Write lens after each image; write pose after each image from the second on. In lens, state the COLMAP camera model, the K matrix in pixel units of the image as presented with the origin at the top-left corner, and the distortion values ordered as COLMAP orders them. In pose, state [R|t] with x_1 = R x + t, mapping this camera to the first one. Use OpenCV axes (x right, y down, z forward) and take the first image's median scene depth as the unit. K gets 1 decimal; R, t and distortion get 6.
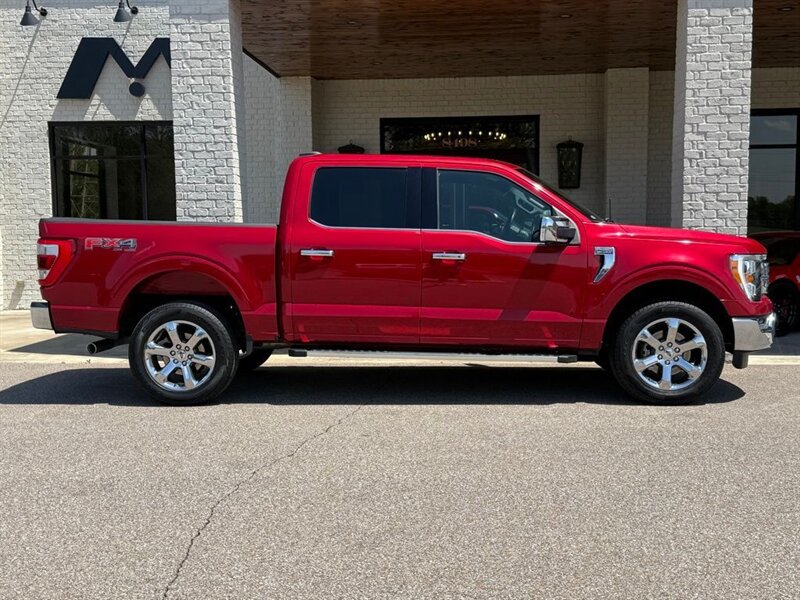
lens RADIAL K [[1003.0, 0, 400.0], [0, 1003.0, 300.0], [0, 0, 1]] dist [0.216191, -0.528178]
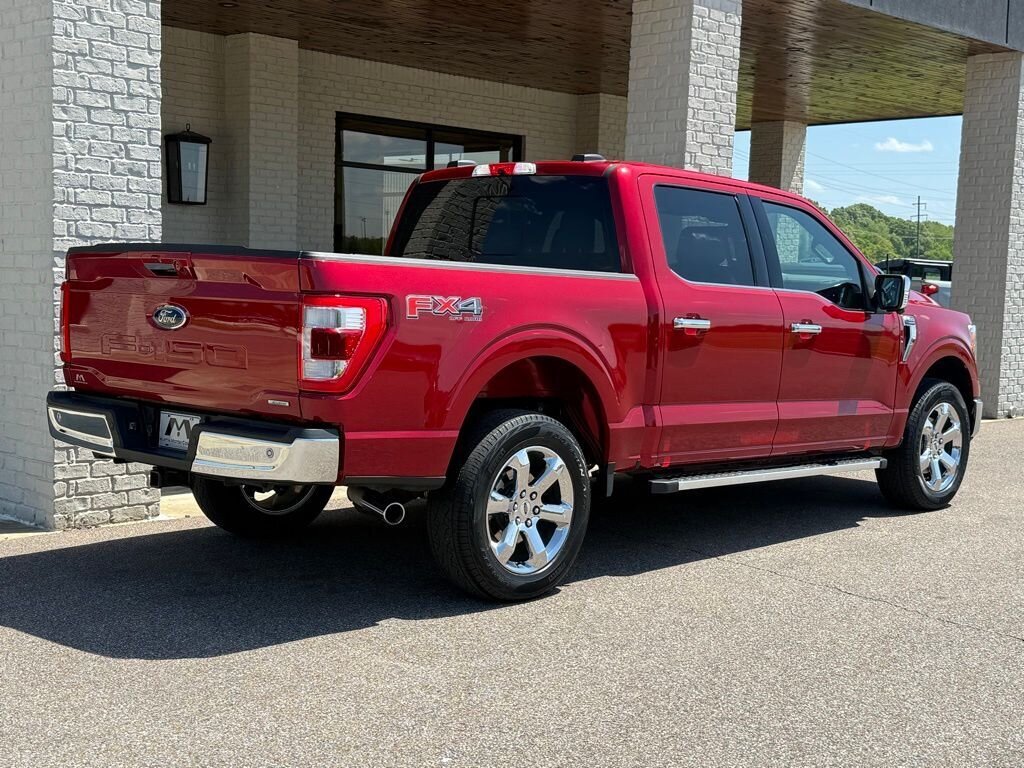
lens RADIAL K [[1379.1, 0, 515.8], [0, 1379.1, 386.6], [0, 0, 1]] dist [0.213809, -0.507756]
pose [[0.644706, -0.035815, 0.763591, -0.628435], [0.017447, 0.999331, 0.032141, -0.028870], [-0.764232, -0.007399, 0.644899, 0.408817]]
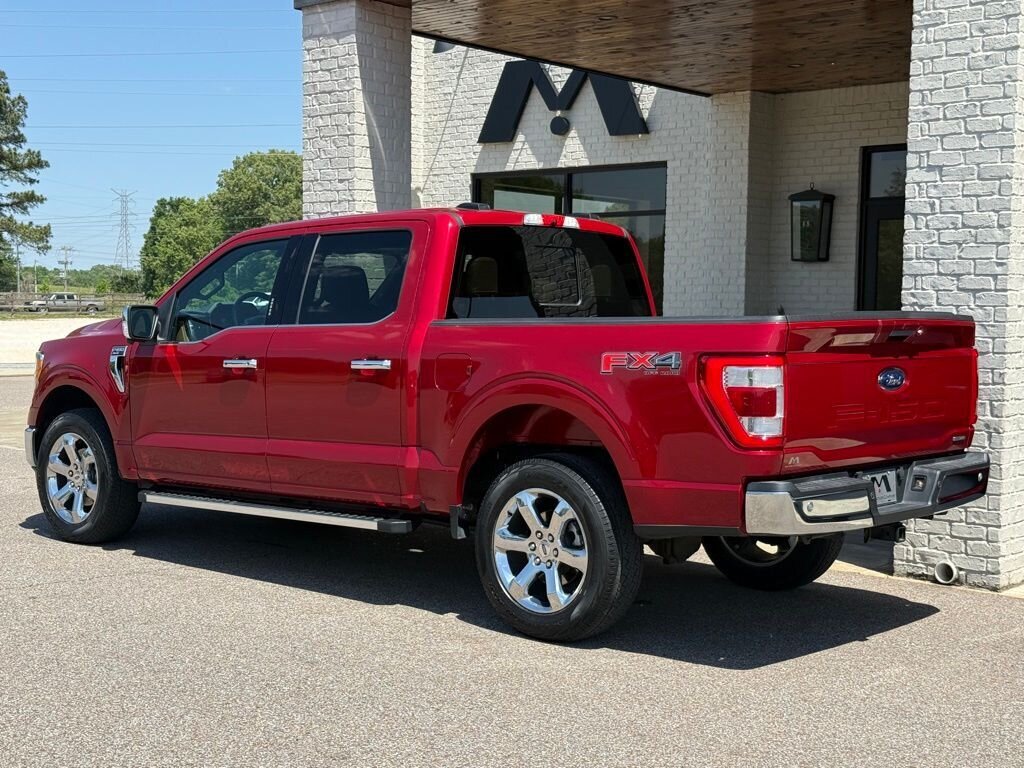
lens RADIAL K [[1457.3, 0, 511.6], [0, 1457.3, 376.1], [0, 0, 1]] dist [0.197364, -0.438569]
pose [[0.801223, 0.051199, -0.596172, 0.598494], [-0.065377, 0.997858, -0.002167, -0.033285], [0.594784, 0.040712, 0.802854, 0.217237]]
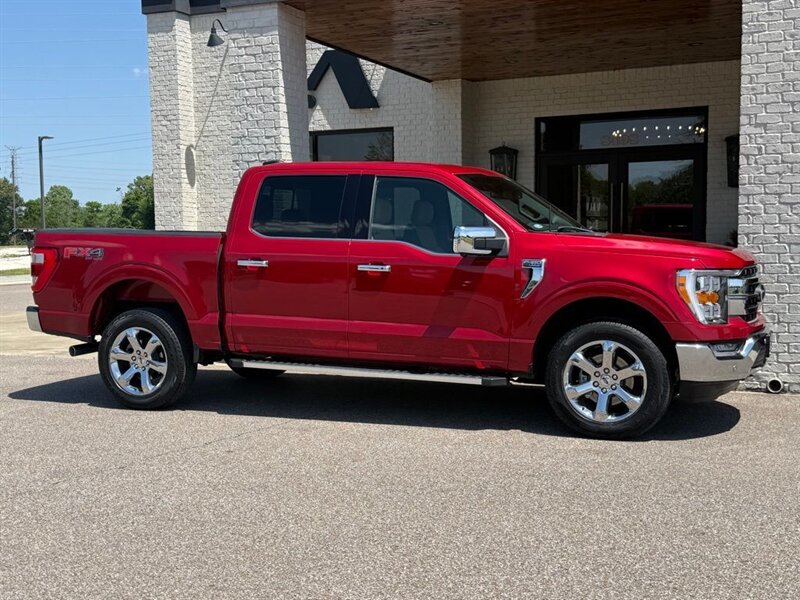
lens RADIAL K [[1003.0, 0, 400.0], [0, 1003.0, 300.0], [0, 0, 1]] dist [0.216191, -0.528178]
pose [[0.943450, 0.019914, -0.330916, 0.297248], [-0.019897, 0.999796, 0.003441, -0.012965], [0.330917, 0.003337, 0.943654, 0.085396]]
